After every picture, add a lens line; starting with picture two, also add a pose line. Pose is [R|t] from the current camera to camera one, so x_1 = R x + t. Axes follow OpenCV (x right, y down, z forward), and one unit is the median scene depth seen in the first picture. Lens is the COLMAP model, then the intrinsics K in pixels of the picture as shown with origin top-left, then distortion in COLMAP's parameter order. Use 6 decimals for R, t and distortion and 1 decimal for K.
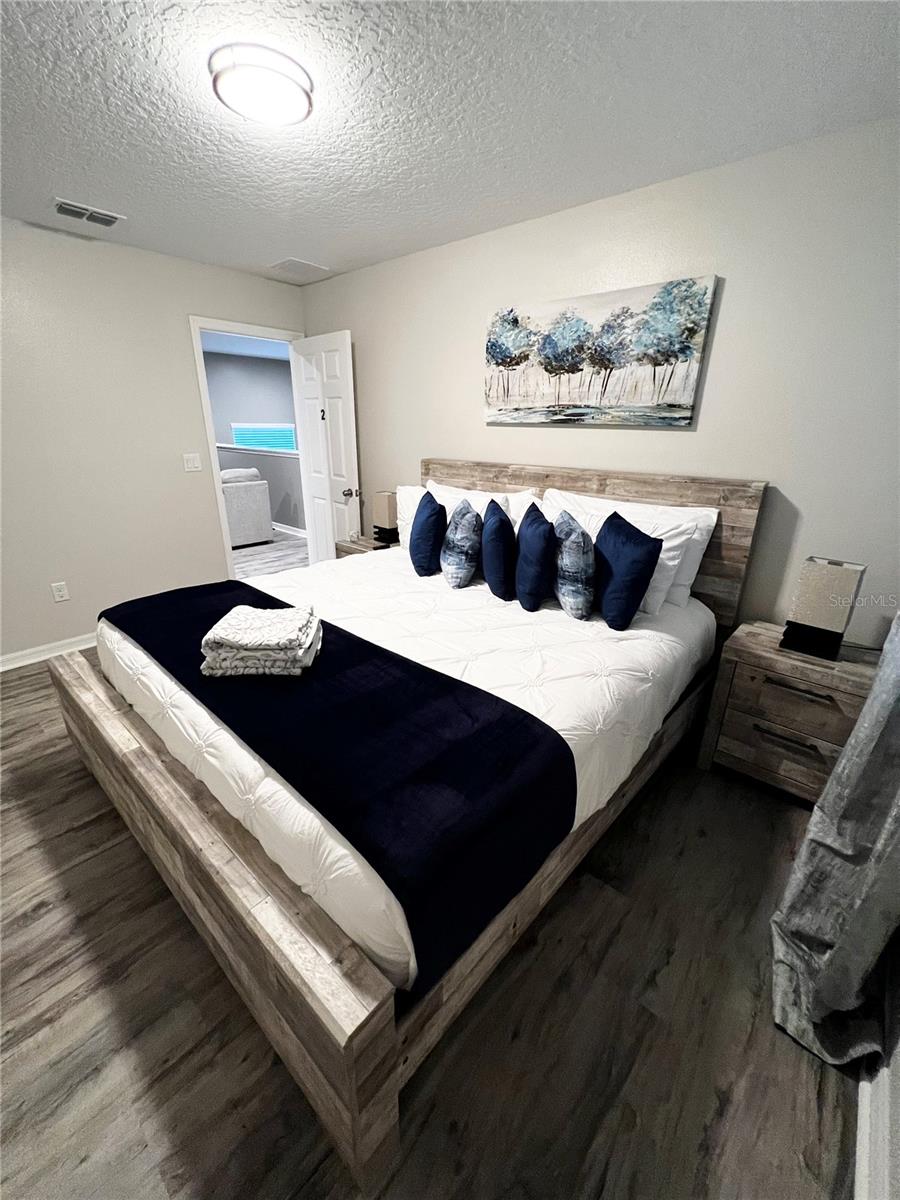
lens RADIAL K [[479.2, 0, 448.7], [0, 479.2, 597.6], [0, 0, 1]] dist [-0.001000, 0.000645]
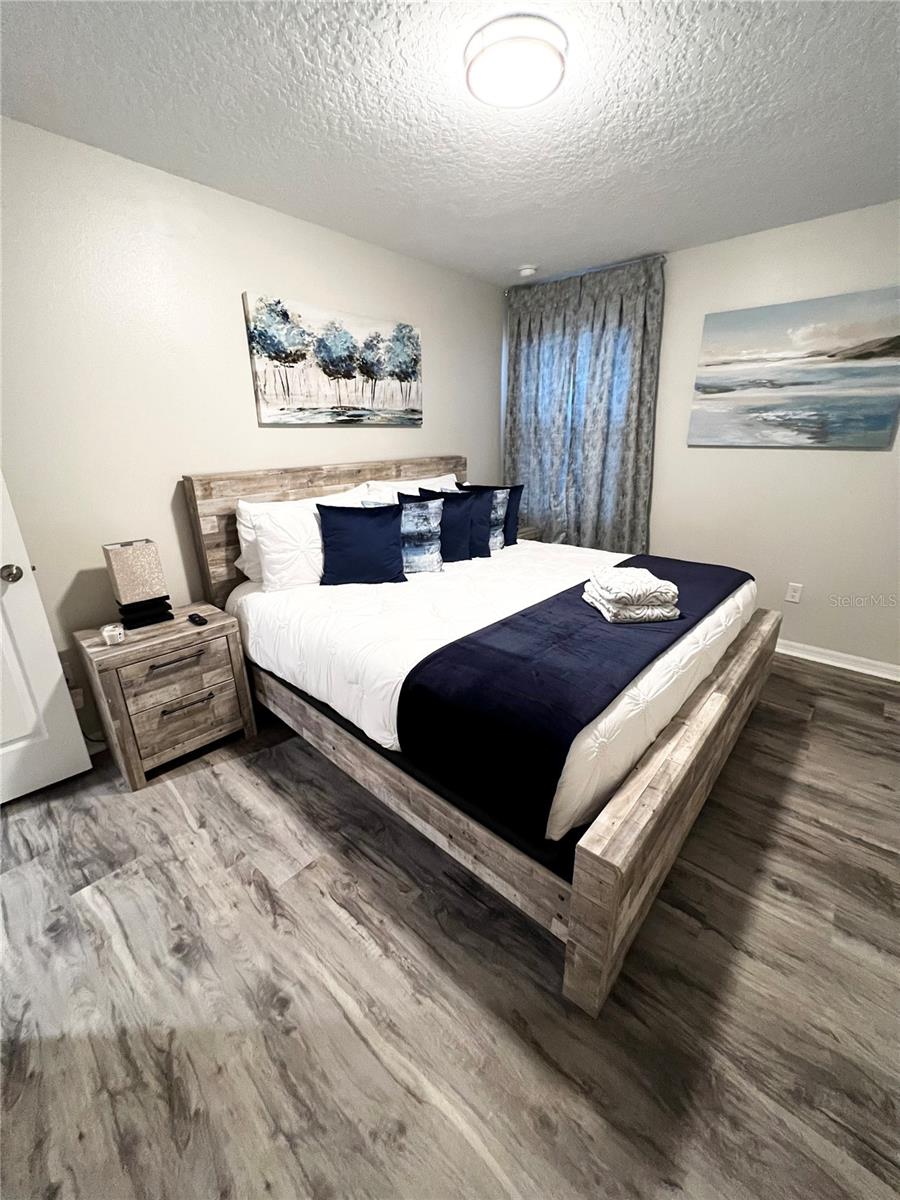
lens RADIAL K [[479.2, 0, 448.7], [0, 479.2, 597.6], [0, 0, 1]] dist [-0.001000, 0.000645]
pose [[0.012572, -0.341280, 0.939878, -0.972459], [0.354599, 0.880384, 0.314934, -0.286157], [-0.934934, 0.329320, 0.132086, 0.798498]]
